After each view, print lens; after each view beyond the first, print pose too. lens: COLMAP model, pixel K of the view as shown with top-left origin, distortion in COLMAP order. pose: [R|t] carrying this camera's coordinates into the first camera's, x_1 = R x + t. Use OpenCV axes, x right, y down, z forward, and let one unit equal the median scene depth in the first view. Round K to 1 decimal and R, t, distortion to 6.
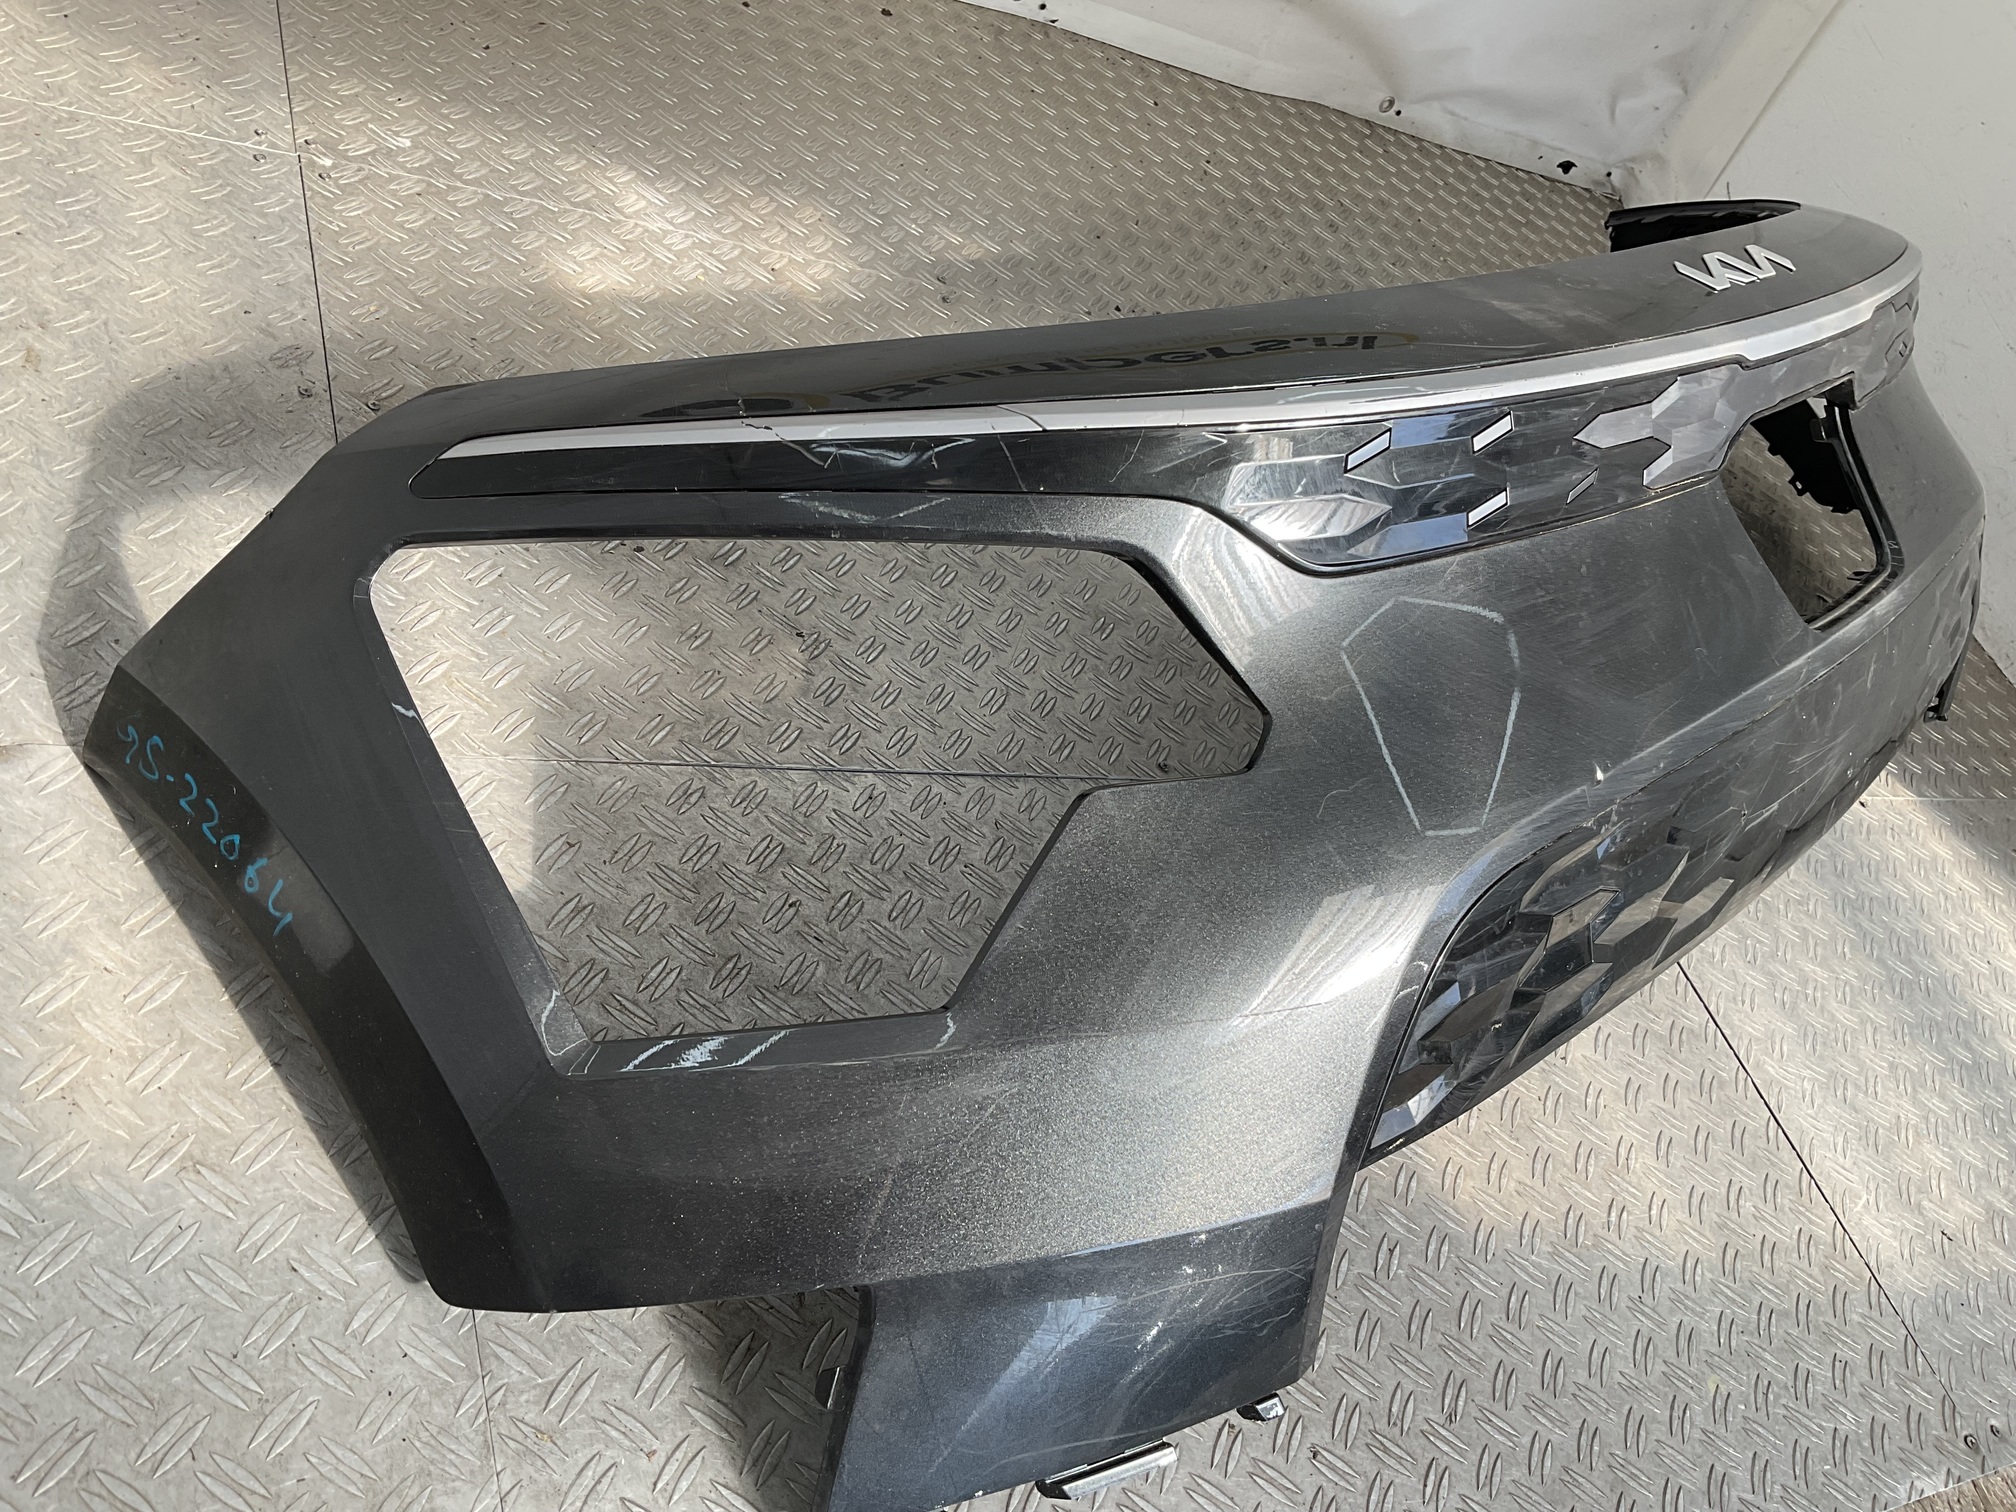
lens RADIAL K [[1681.7, 0, 1020.0], [0, 1681.7, 746.9], [0, 0, 1]] dist [0.053576, -0.094522]
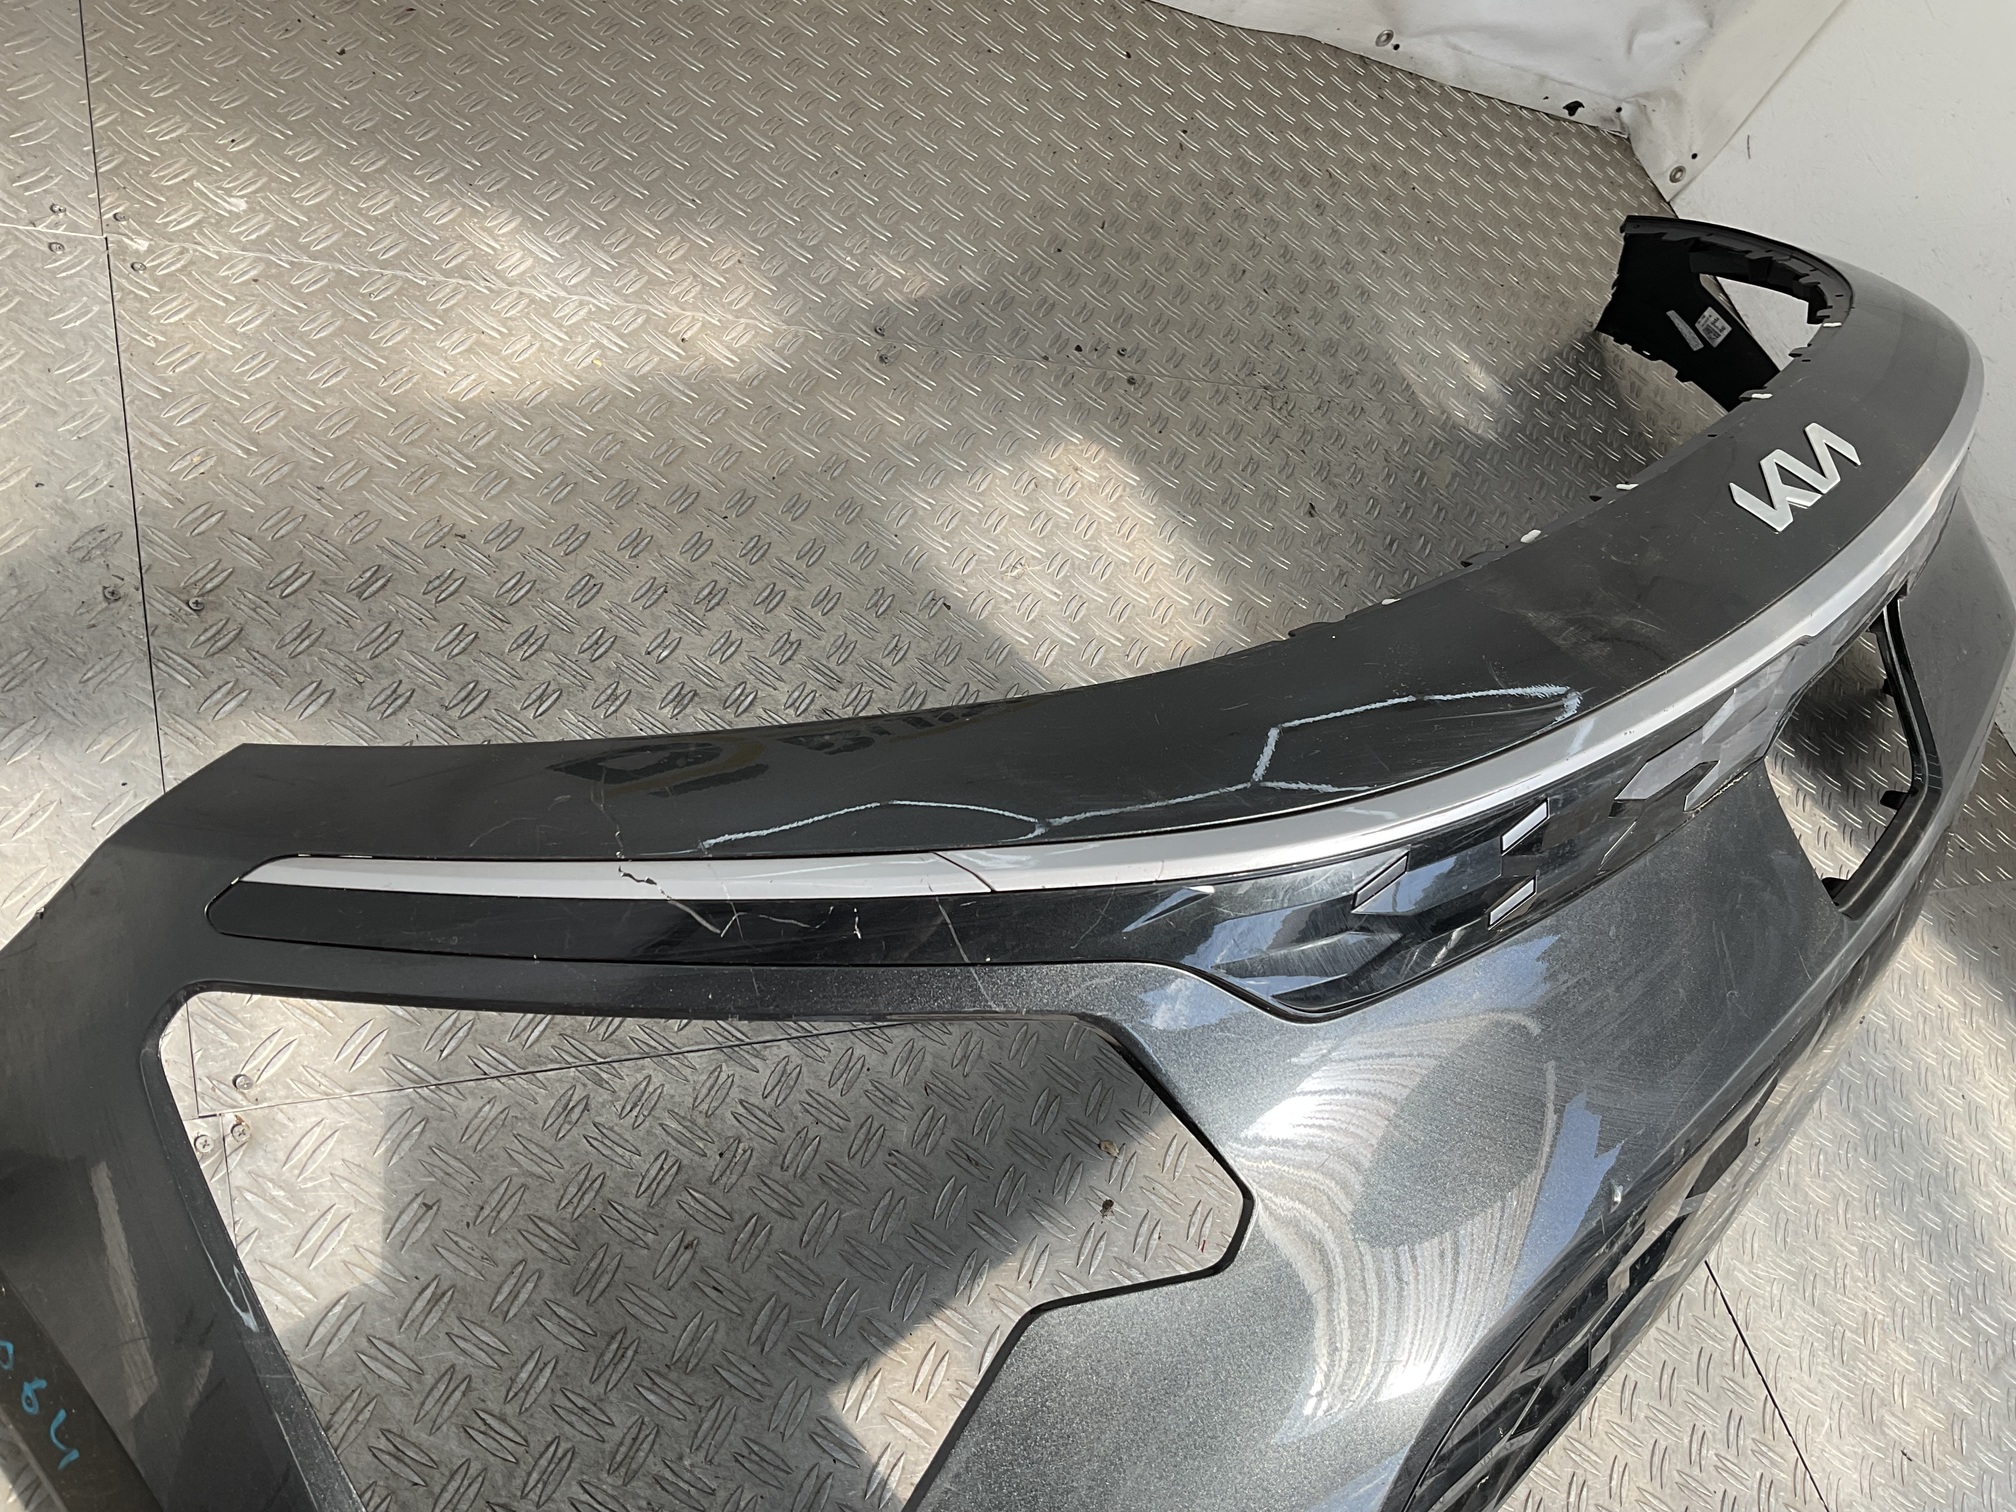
lens RADIAL K [[1681.7, 0, 1016.1], [0, 1681.7, 744.6], [0, 0, 1]] dist [0.053576, -0.094522]
pose [[0.998907, 0.026066, 0.038807, -0.004566], [-0.031162, 0.990064, 0.137122, -0.221308], [-0.034847, -0.138181, 0.989794, 0.121400]]
